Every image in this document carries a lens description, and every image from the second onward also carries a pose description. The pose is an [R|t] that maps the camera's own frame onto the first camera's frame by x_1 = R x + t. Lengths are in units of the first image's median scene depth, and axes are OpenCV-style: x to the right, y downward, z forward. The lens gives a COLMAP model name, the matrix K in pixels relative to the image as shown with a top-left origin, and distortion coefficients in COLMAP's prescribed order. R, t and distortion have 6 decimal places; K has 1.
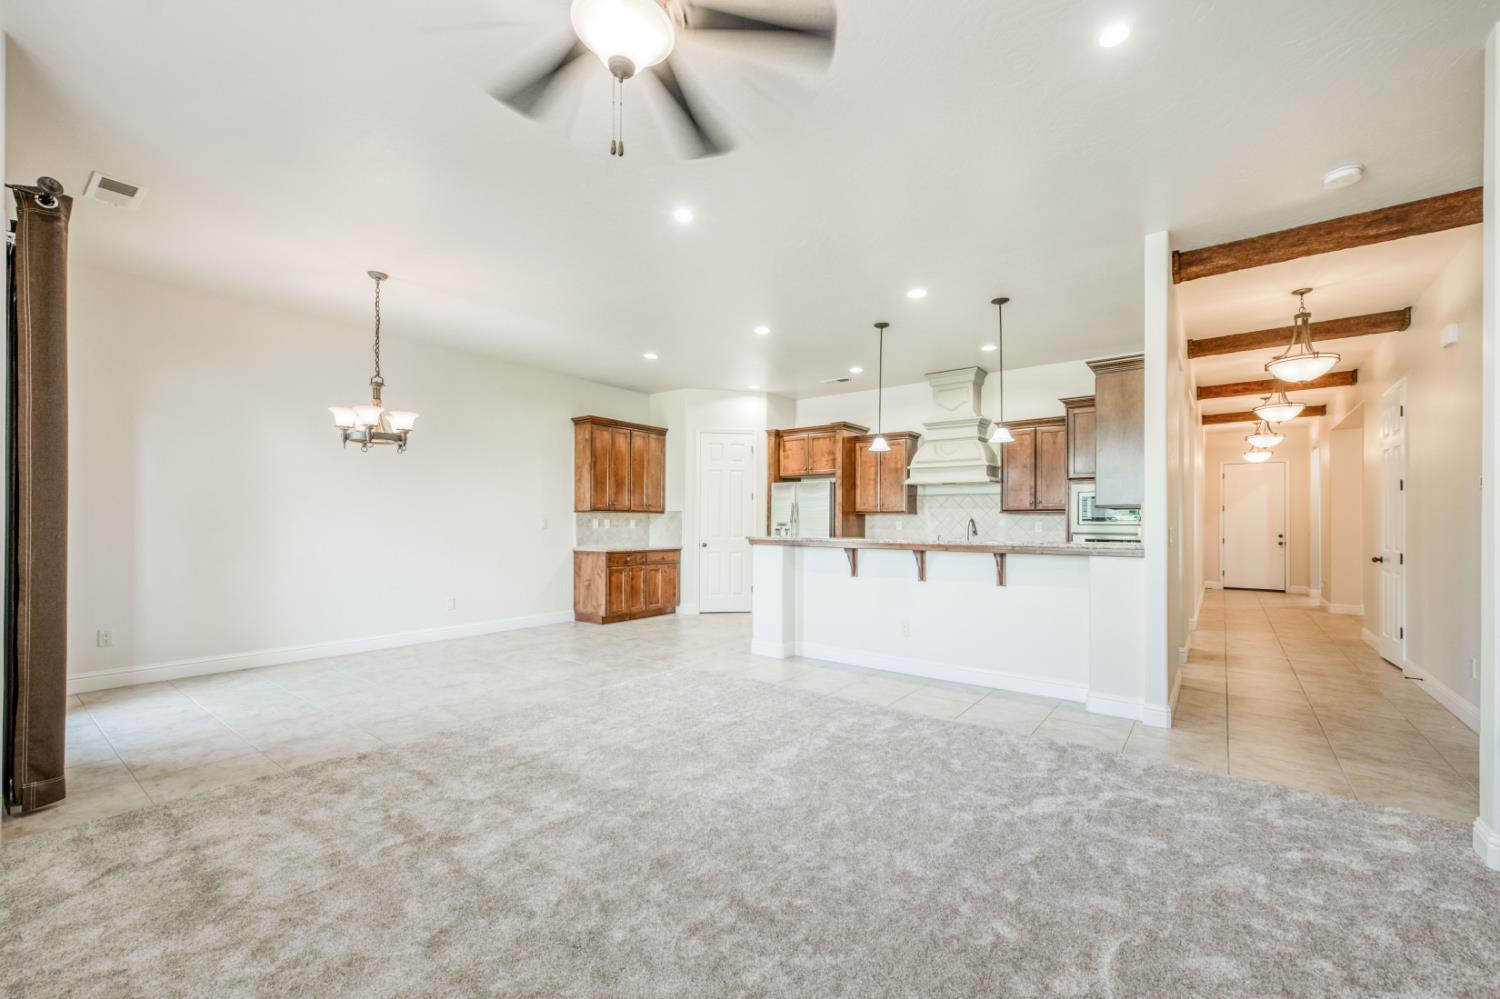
lens RADIAL K [[586.7, 0, 772.6], [0, 586.7, 519.7], [0, 0, 1]] dist [0.000601, -0.000558]
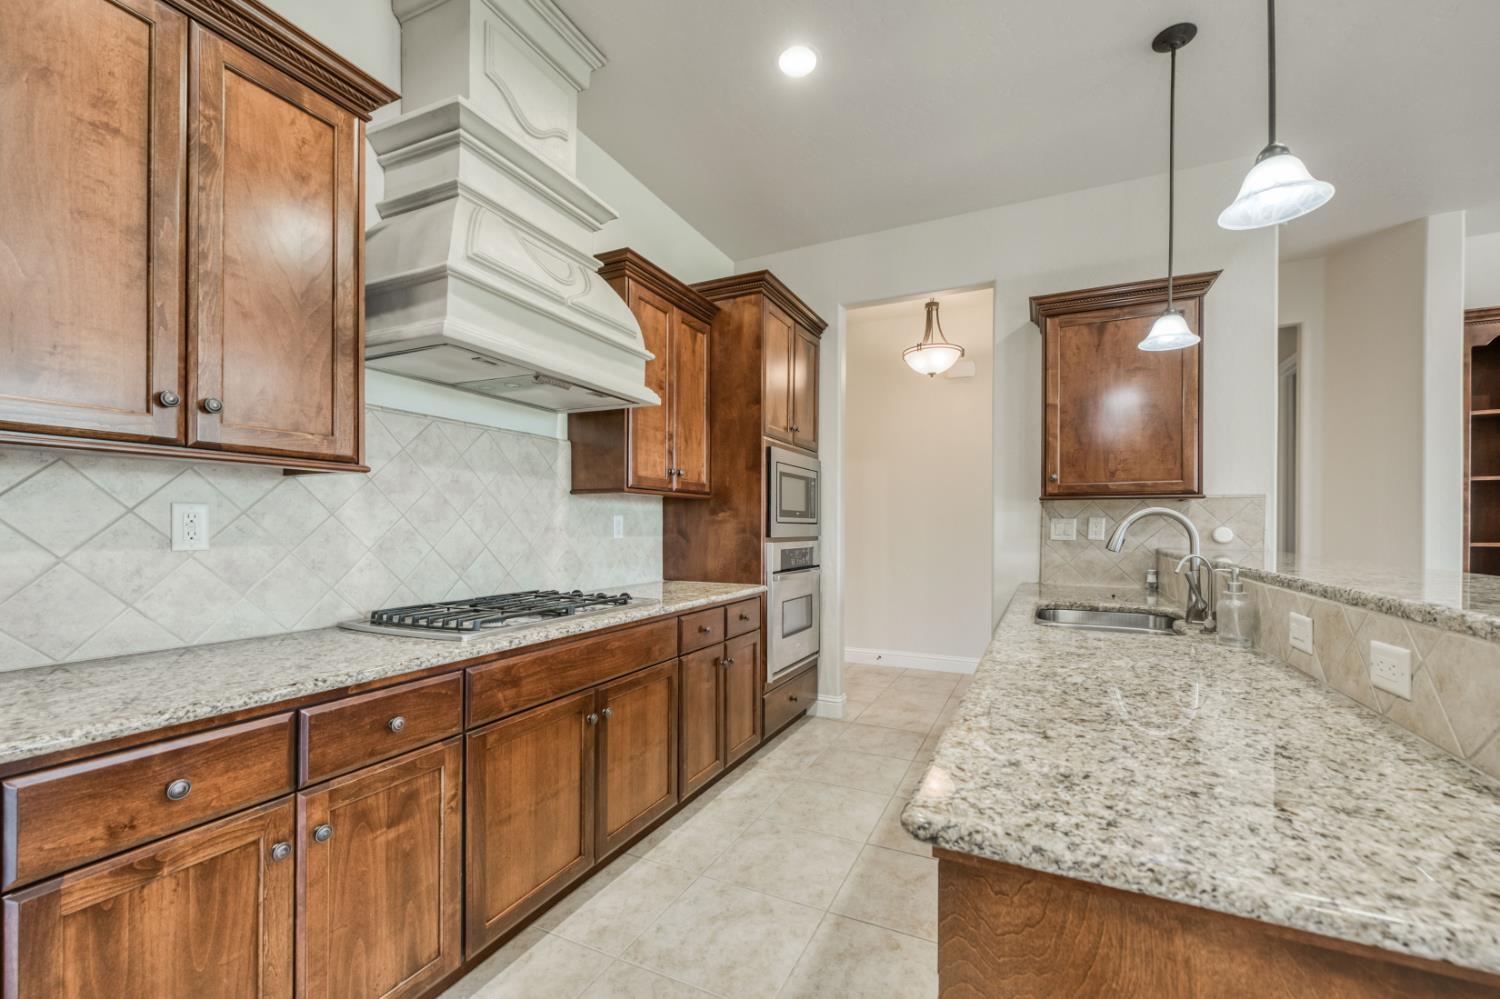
lens RADIAL K [[610.0, 0, 752.9], [0, 610.0, 523.0], [0, 0, 1]] dist [0.010350, -0.003572]
pose [[-0.191454, -0.002264, 0.981499, -0.014940], [-0.010299, 0.999947, 0.000298, 0.006229], [-0.981448, -0.010051, -0.191467, 0.857785]]
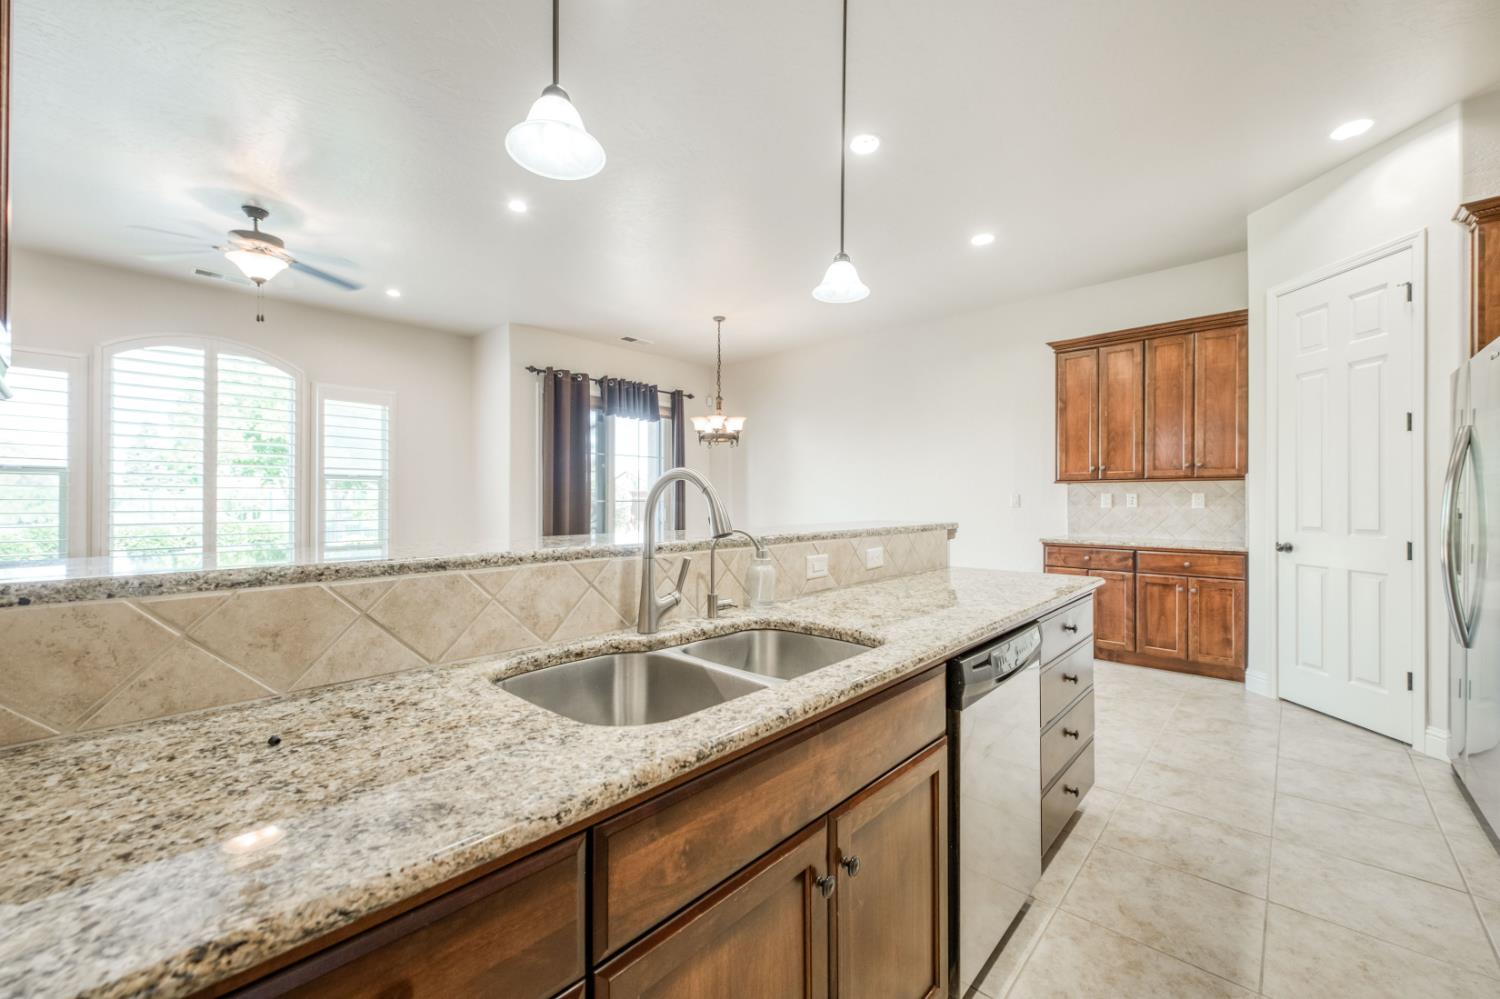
lens RADIAL K [[586.7, 0, 745.9], [0, 586.7, 500.6], [0, 0, 1]] dist [0.000601, -0.000558]
pose [[-0.113213, -0.005334, -0.993556, 0.382702], [0.002329, 0.999981, -0.005634, 0.009262], [0.993568, -0.002951, -0.113199, 0.673204]]
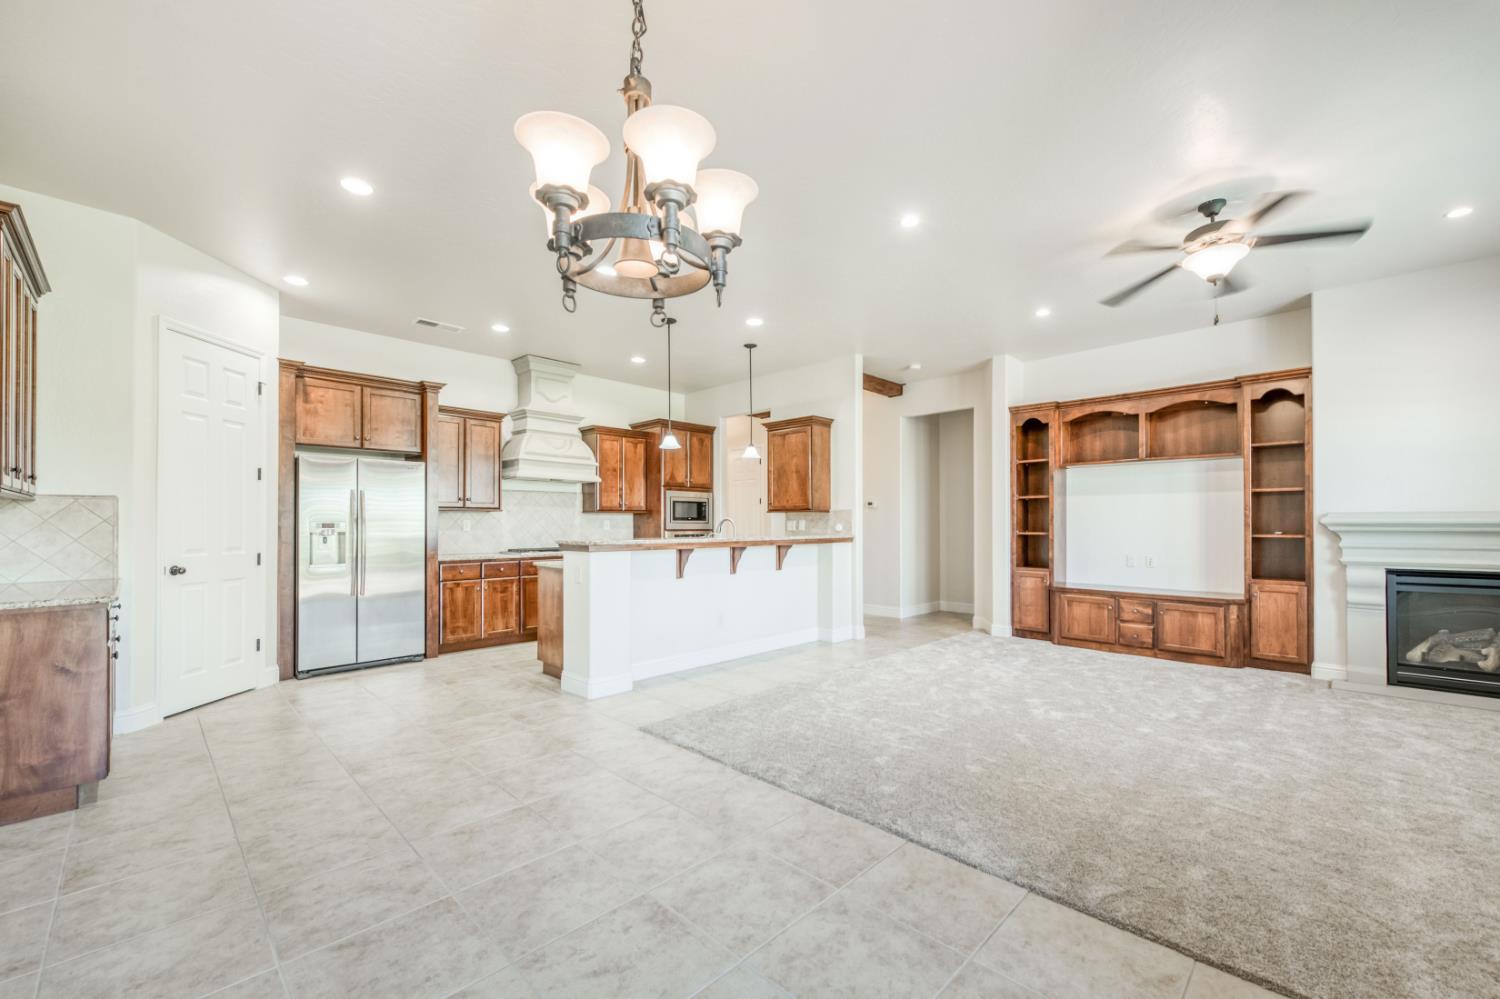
lens RADIAL K [[610.0, 0, 740.4], [0, 610.0, 514.8], [0, 0, 1]] dist [0.010350, -0.003572]
pose [[0.161319, 0.009171, 0.986860, -0.548693], [-0.003380, 0.999956, -0.008740, 0.001111], [-0.986897, -0.001925, 0.161343, 0.494615]]
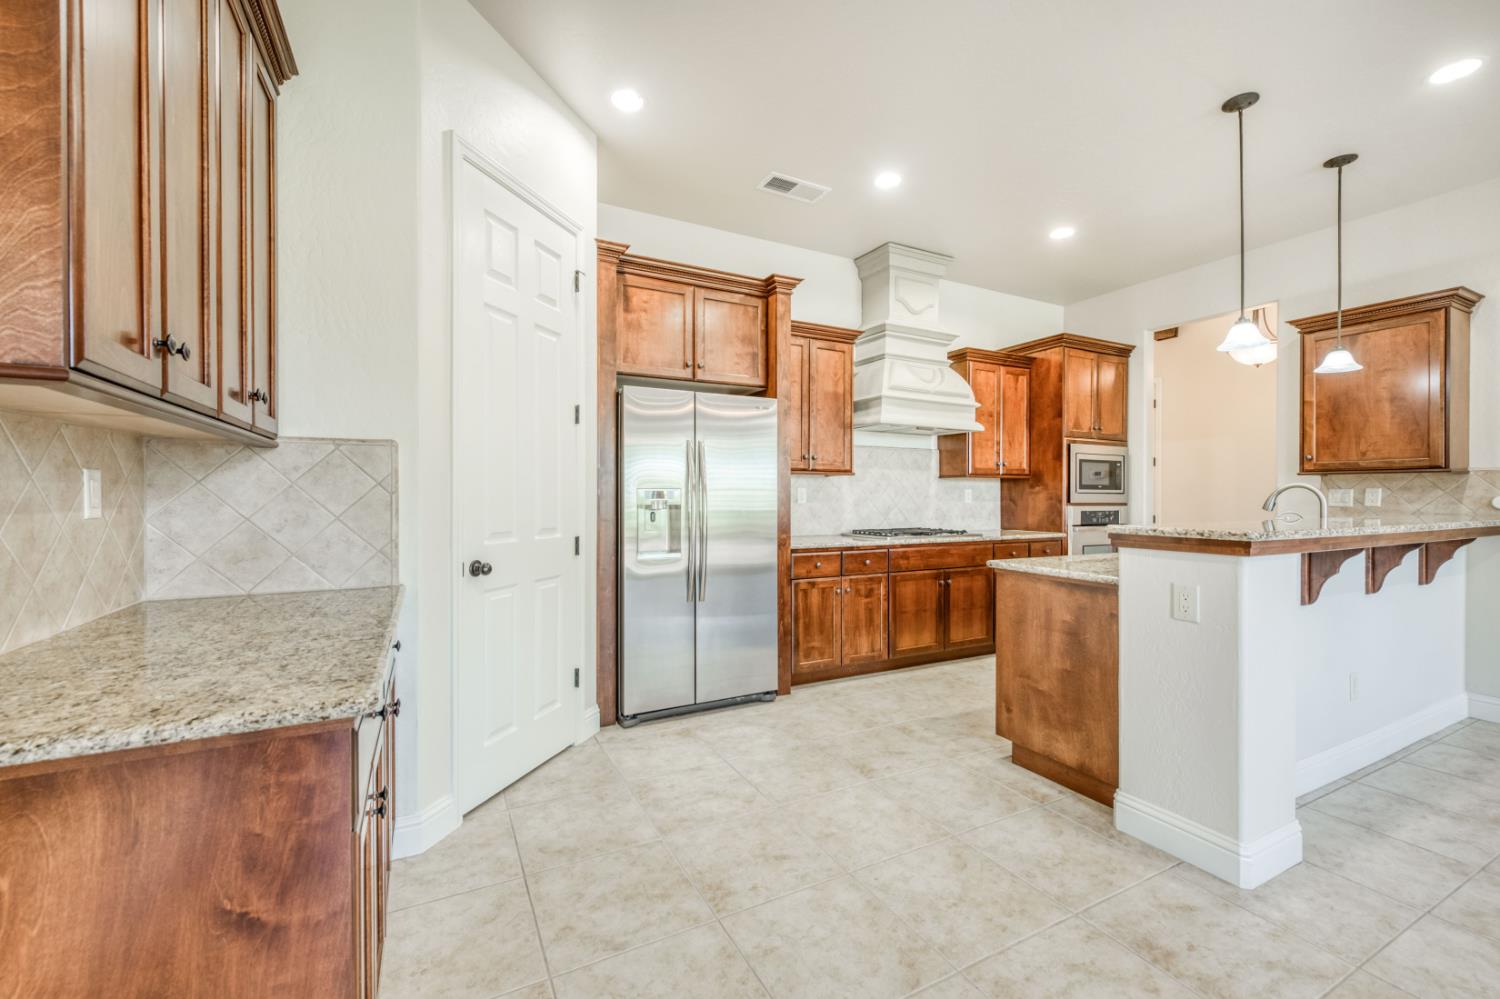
lens RADIAL K [[610.0, 0, 746.5], [0, 610.0, 495.2], [0, 0, 1]] dist [0.010350, -0.003572]
pose [[0.444650, -0.003997, 0.895696, -0.332811], [-0.005352, 0.999960, 0.007119, 0.005310], [-0.895688, -0.007959, 0.444611, 0.786102]]
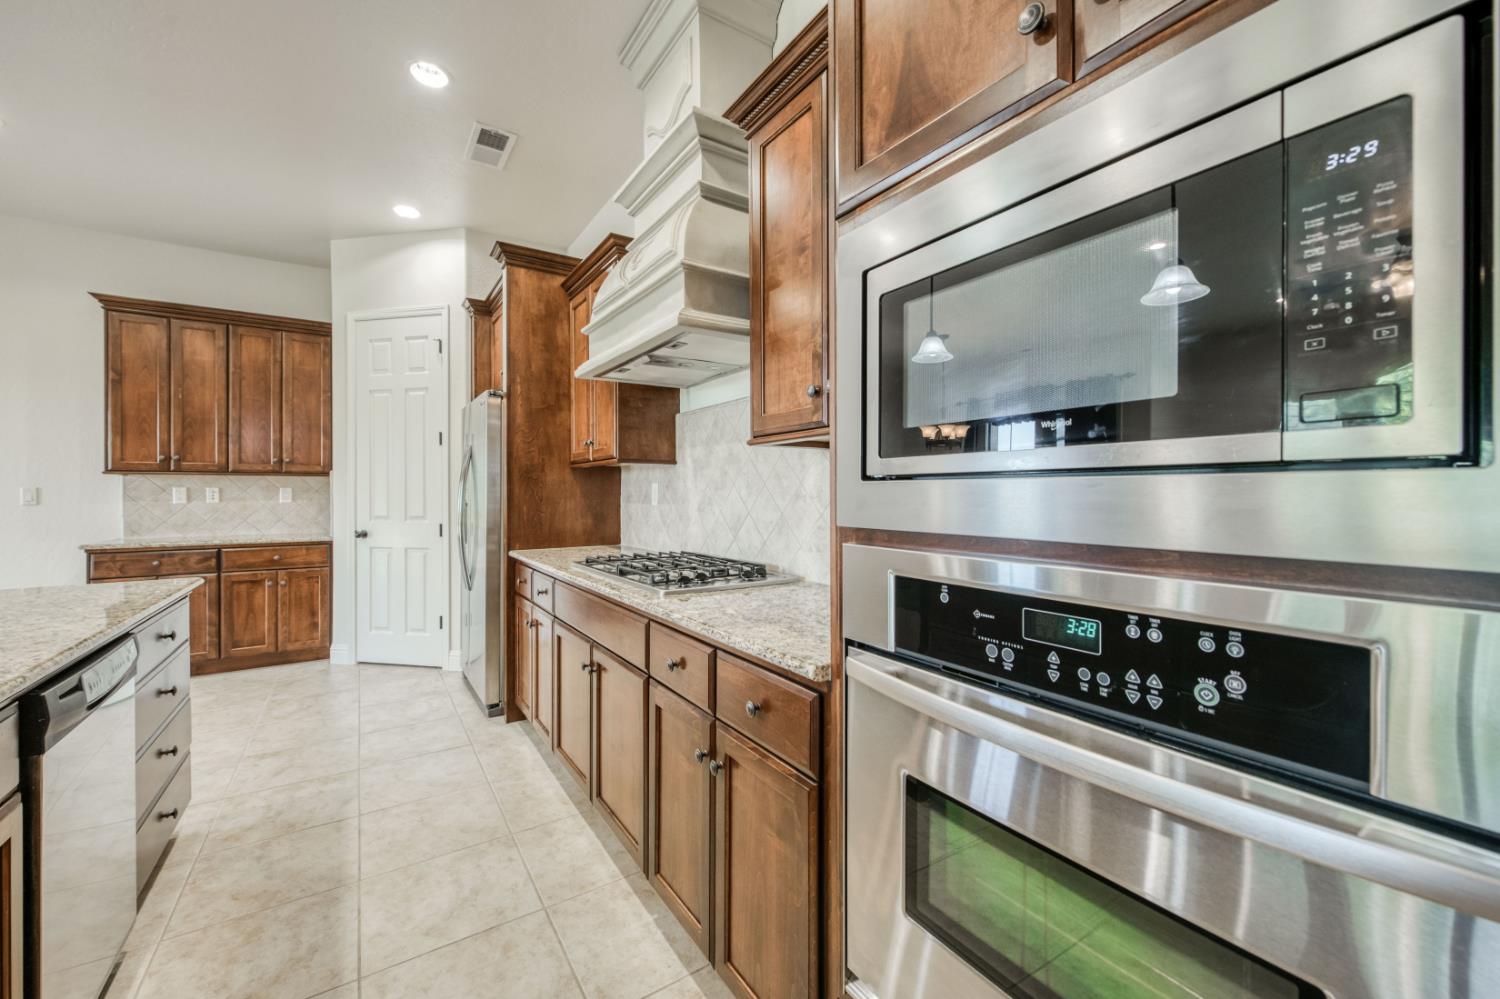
lens RADIAL K [[610.0, 0, 754.1], [0, 610.0, 491.5], [0, 0, 1]] dist [0.010350, -0.003572]
pose [[0.936589, -0.009301, -0.350306, 0.418686], [0.009518, 0.999954, -0.001104, 0.008702], [0.350300, -0.002300, 0.936635, 0.635922]]
